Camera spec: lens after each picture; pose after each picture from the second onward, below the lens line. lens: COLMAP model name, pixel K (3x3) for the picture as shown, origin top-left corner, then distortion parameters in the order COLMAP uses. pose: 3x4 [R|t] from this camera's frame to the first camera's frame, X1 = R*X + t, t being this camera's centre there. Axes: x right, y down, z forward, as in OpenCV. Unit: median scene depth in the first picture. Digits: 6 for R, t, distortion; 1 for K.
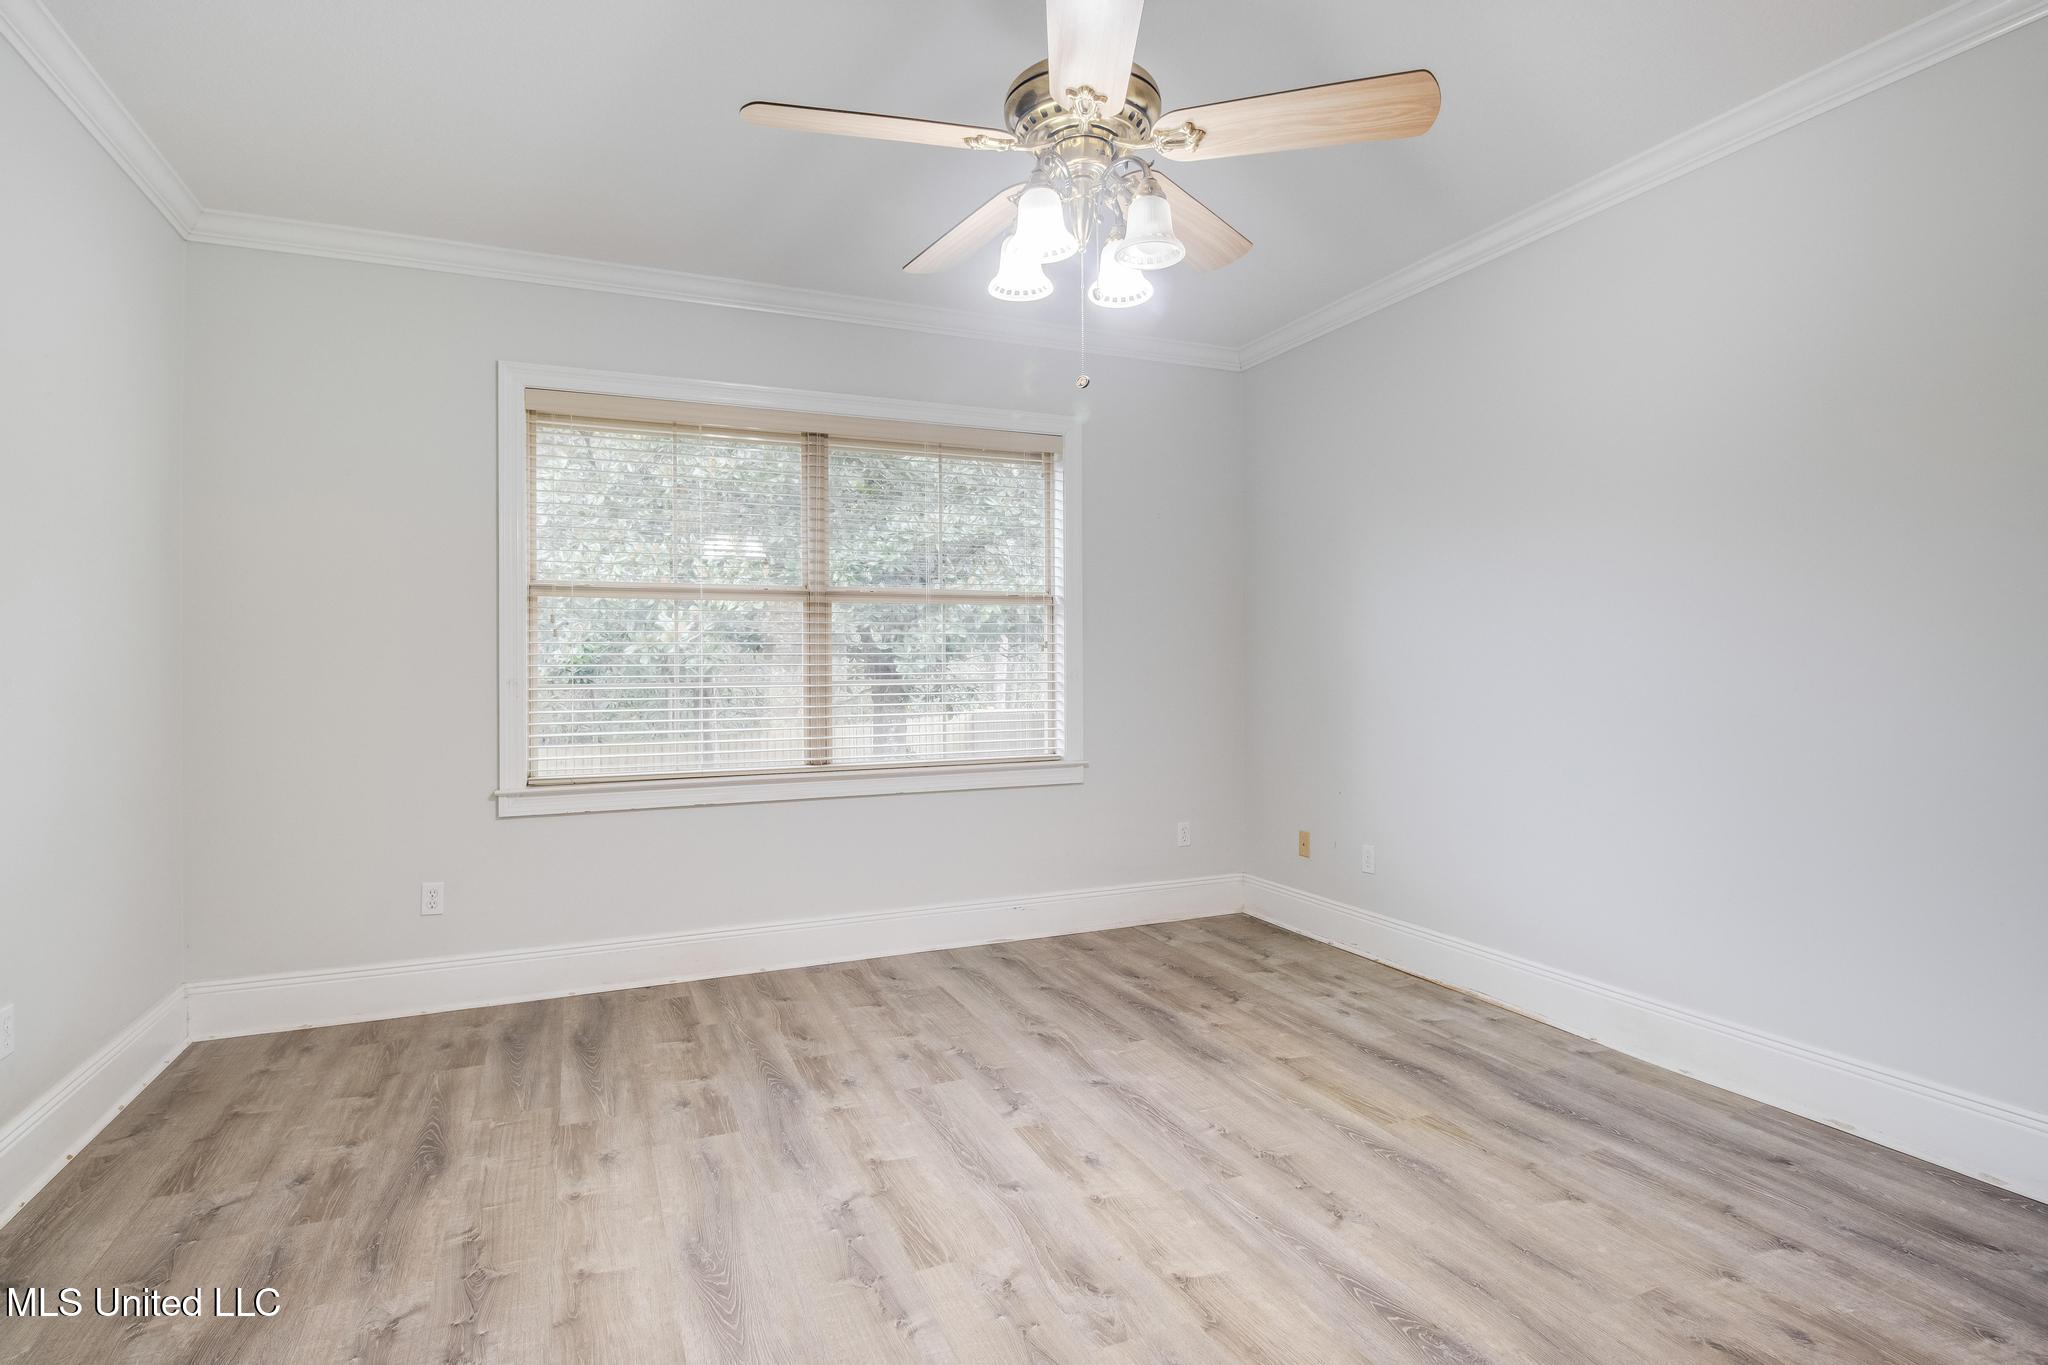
lens RADIAL K [[987.4, 0, 1016.2], [0, 987.4, 657.1], [0, 0, 1]] dist [0.000906, -0.011516]
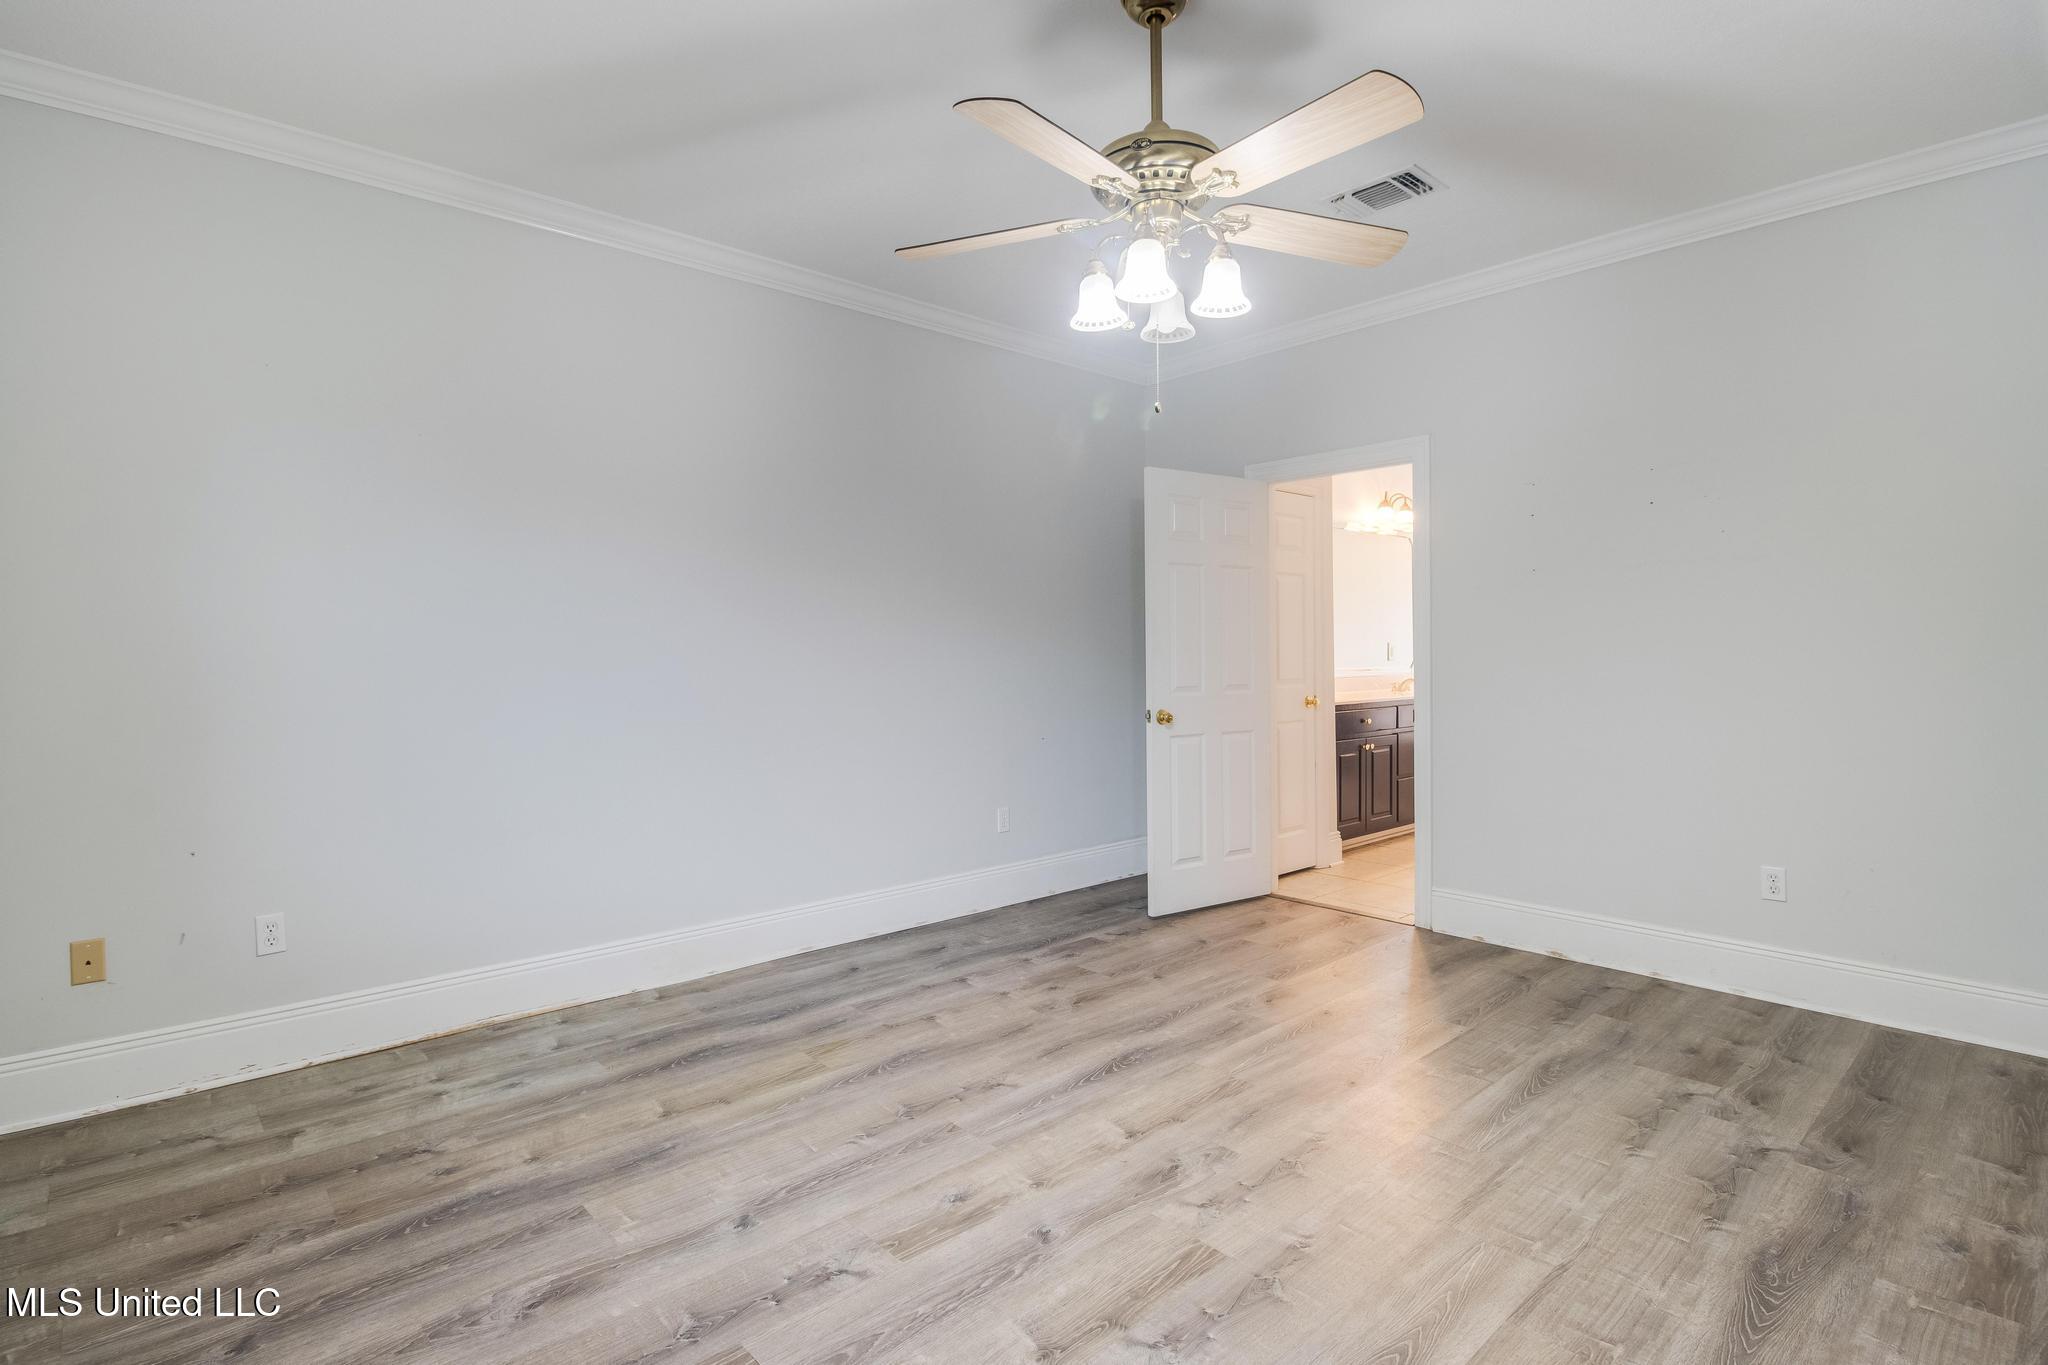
lens RADIAL K [[987.4, 0, 1016.2], [0, 987.4, 657.1], [0, 0, 1]] dist [0.000906, -0.011516]
pose [[-0.299127, 0.001760, 0.954212, -0.662553], [-0.001114, 0.999997, -0.002194, 0.015695], [-0.954213, -0.001719, -0.299124, 1.013027]]
